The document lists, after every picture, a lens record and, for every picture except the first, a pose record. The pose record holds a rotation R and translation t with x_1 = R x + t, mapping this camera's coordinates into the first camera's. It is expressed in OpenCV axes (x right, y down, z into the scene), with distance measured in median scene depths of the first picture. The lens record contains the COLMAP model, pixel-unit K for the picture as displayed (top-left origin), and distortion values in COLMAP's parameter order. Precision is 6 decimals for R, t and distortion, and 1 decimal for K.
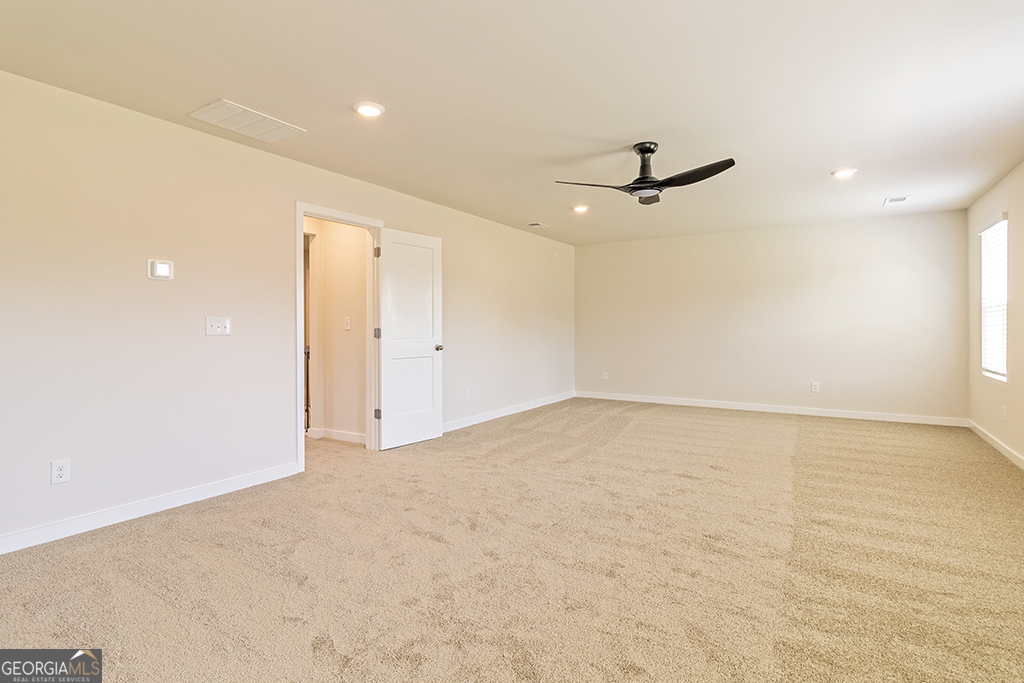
lens RADIAL K [[522.1, 0, 490.4], [0, 522.1, 324.3], [0, 0, 1]] dist [0.010420, -0.001998]
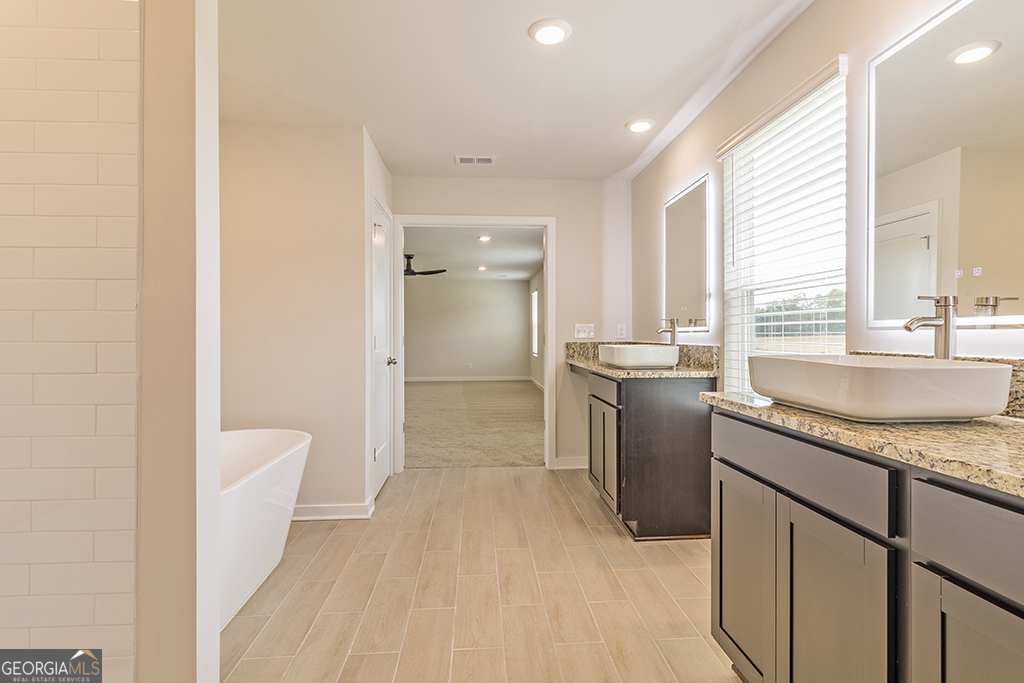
lens RADIAL K [[522.1, 0, 510.1], [0, 522.1, 340.0], [0, 0, 1]] dist [0.010420, -0.001998]
pose [[0.804213, -0.009240, 0.594269, -0.536018], [0.003708, 0.999938, 0.010529, 0.004565], [-0.594329, -0.006263, 0.804198, -0.832331]]
